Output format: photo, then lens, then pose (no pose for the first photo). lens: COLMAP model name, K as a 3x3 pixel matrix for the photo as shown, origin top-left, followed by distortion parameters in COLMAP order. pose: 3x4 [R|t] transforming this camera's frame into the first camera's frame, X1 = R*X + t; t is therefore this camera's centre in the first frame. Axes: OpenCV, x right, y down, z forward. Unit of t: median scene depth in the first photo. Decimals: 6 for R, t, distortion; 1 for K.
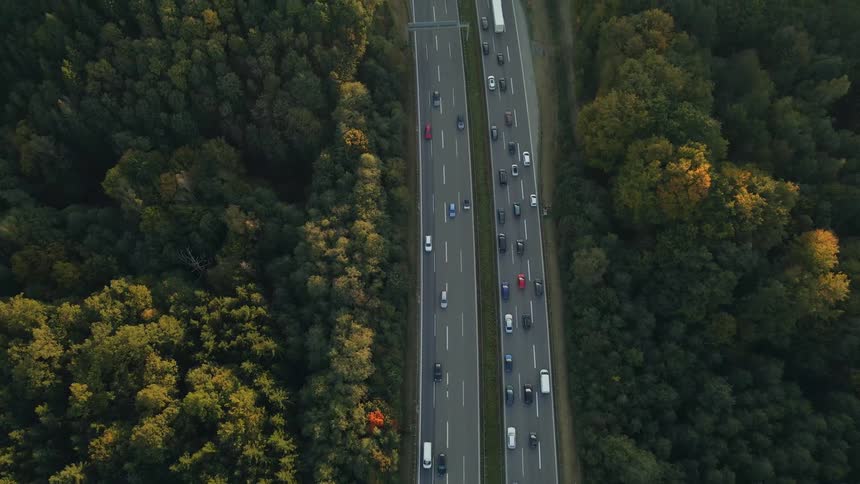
lens RADIAL K [[617.8, 0, 426.1], [0, 617.8, 242.4], [0, 0, 1]] dist [0.001756, 0.009231]
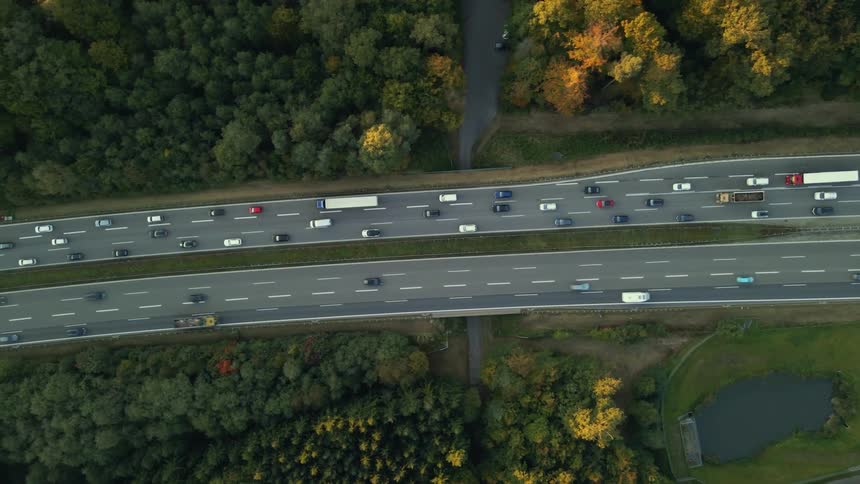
lens RADIAL K [[617.8, 0, 426.1], [0, 617.8, 242.4], [0, 0, 1]] dist [0.001756, 0.009231]
pose [[-0.095773, -0.995304, -0.014043, 0.119186], [0.919834, -0.093885, 0.380909, 0.205611], [-0.380438, 0.023564, 0.924506, -0.175447]]
